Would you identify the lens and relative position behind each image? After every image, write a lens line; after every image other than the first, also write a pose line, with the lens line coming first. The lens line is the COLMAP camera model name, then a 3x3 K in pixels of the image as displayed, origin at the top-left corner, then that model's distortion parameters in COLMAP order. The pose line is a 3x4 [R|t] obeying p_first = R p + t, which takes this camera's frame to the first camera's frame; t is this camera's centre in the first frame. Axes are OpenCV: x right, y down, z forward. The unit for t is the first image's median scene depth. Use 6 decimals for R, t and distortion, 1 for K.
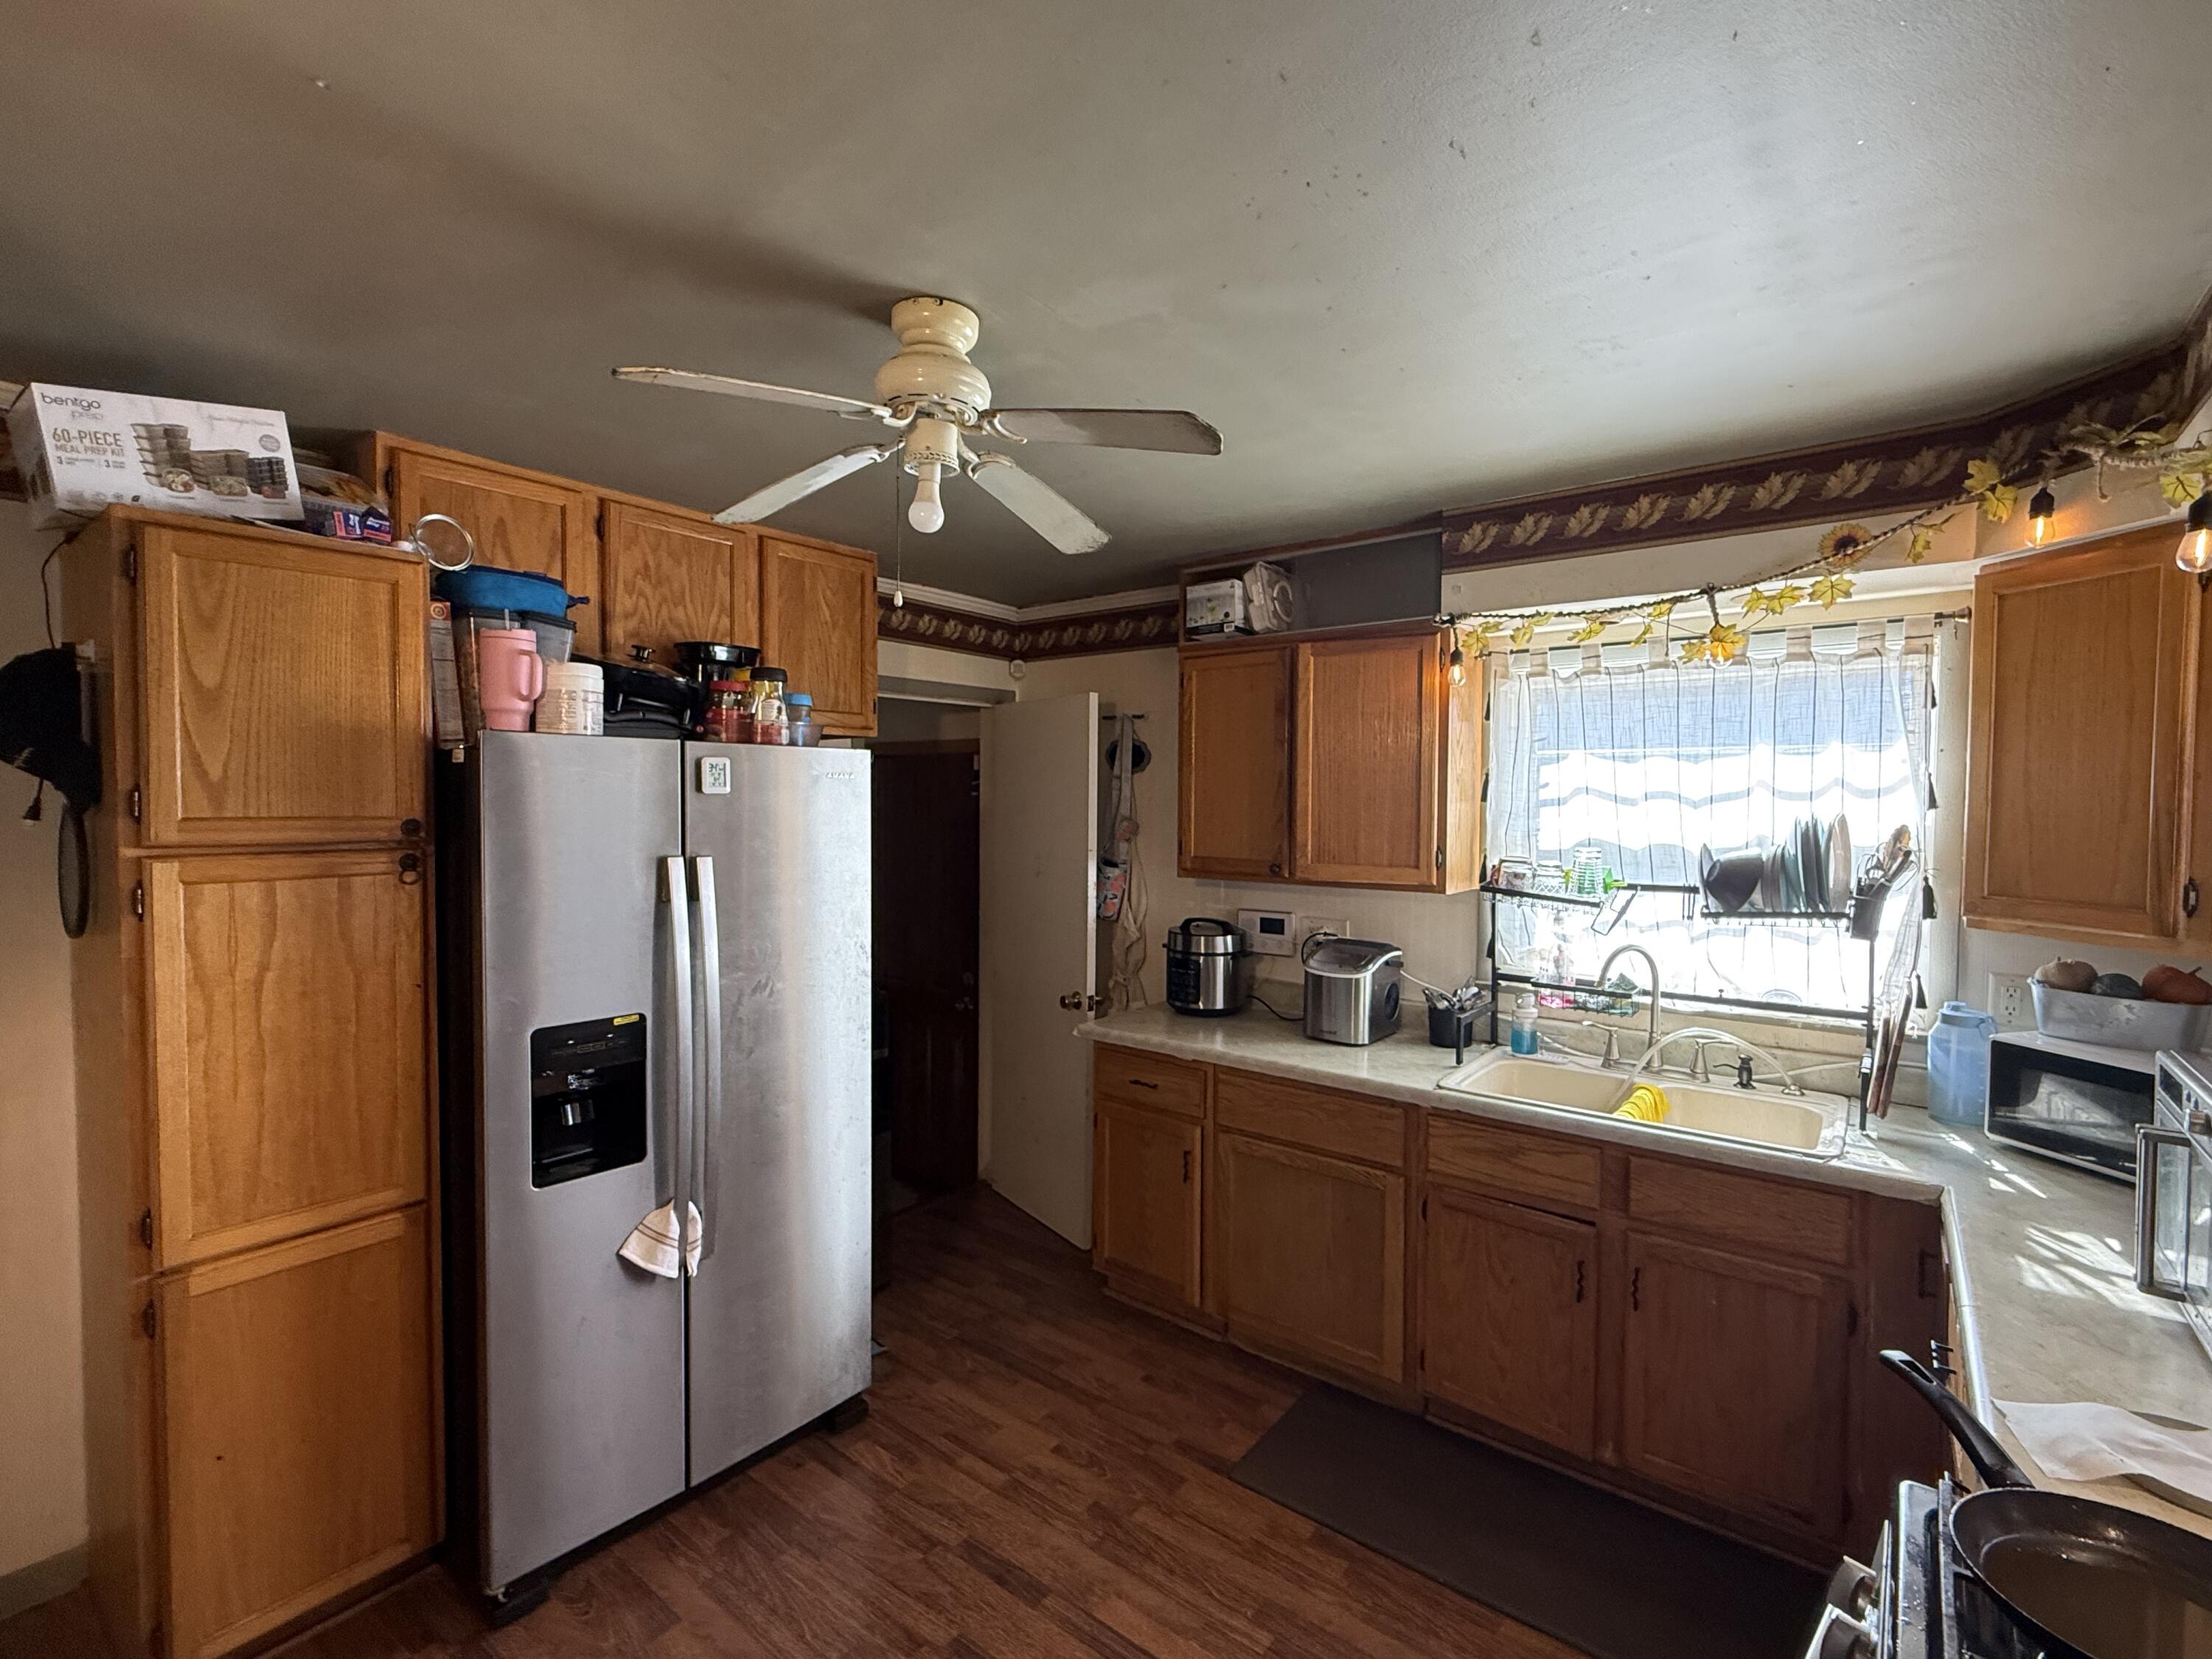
lens RADIAL K [[1001.9, 0, 1103.9], [0, 1001.9, 830.0], [0, 0, 1]] dist [0.002837, -0.000706]
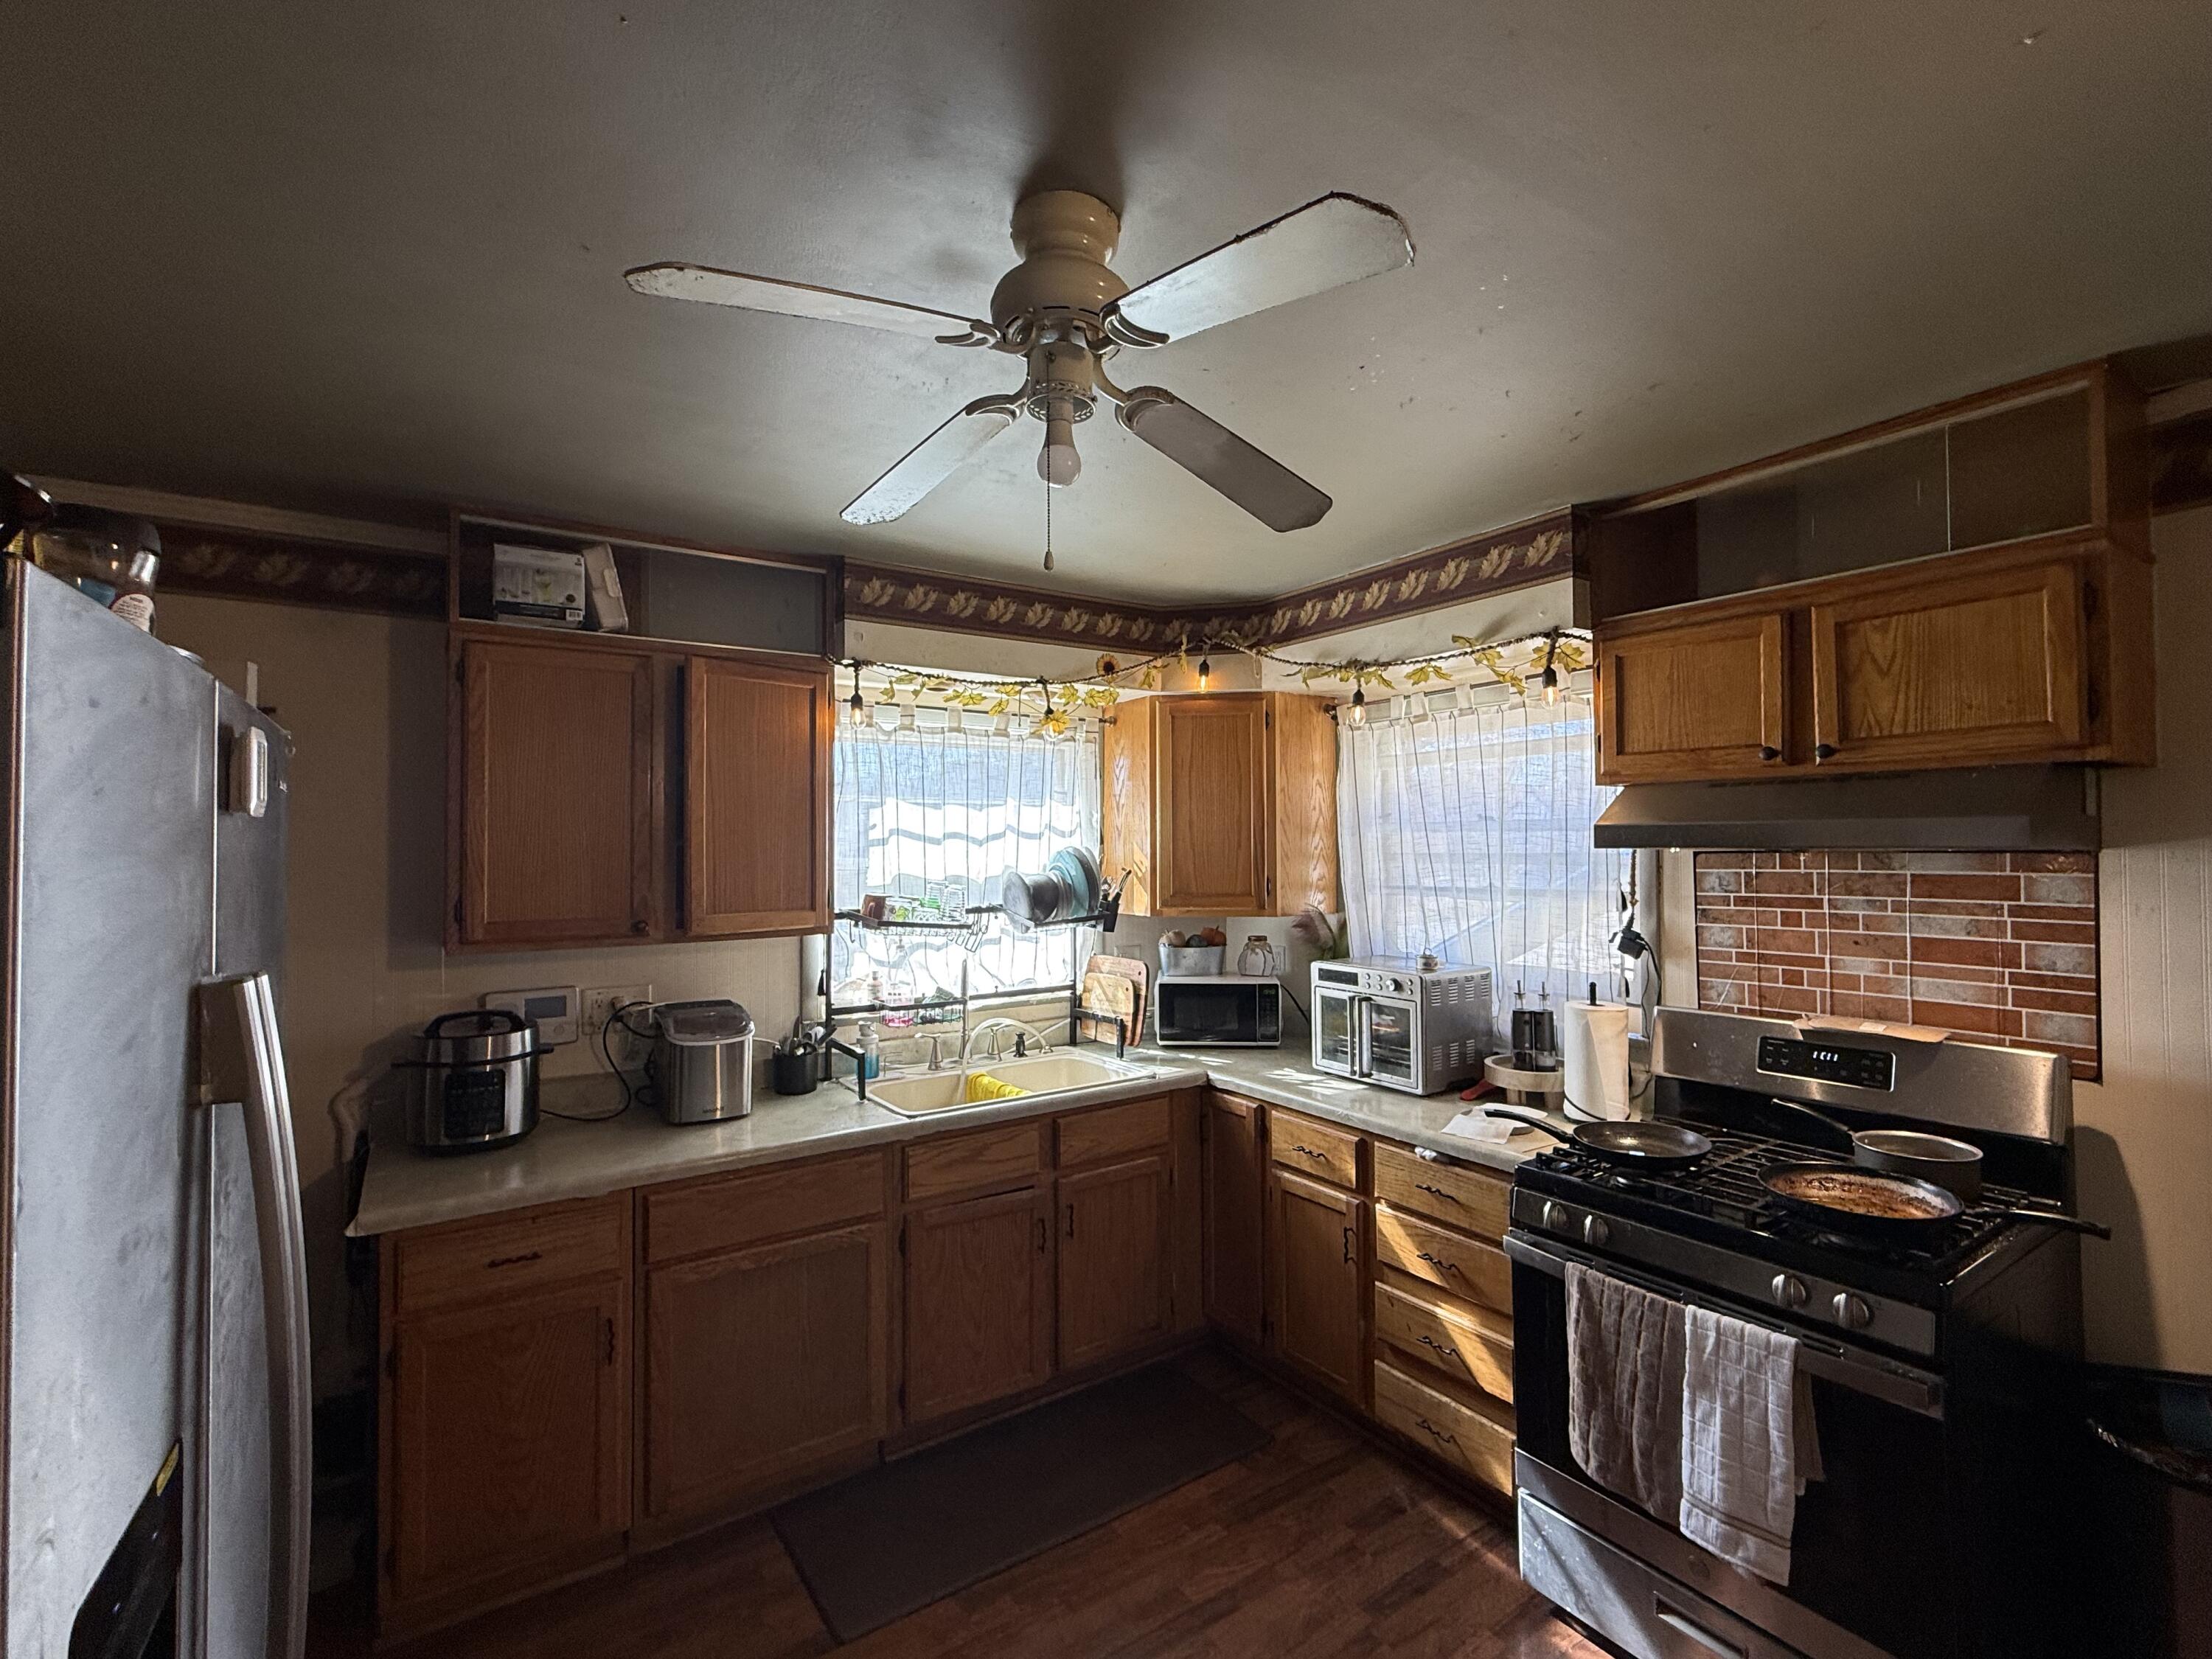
lens RADIAL K [[1001.9, 0, 1103.9], [0, 1001.9, 830.0], [0, 0, 1]] dist [0.002837, -0.000706]
pose [[0.304611, 0.009082, 0.952434, -0.554387], [0.039685, 0.998965, -0.022218, -0.007287], [-0.951650, 0.044565, 0.303935, 0.455123]]
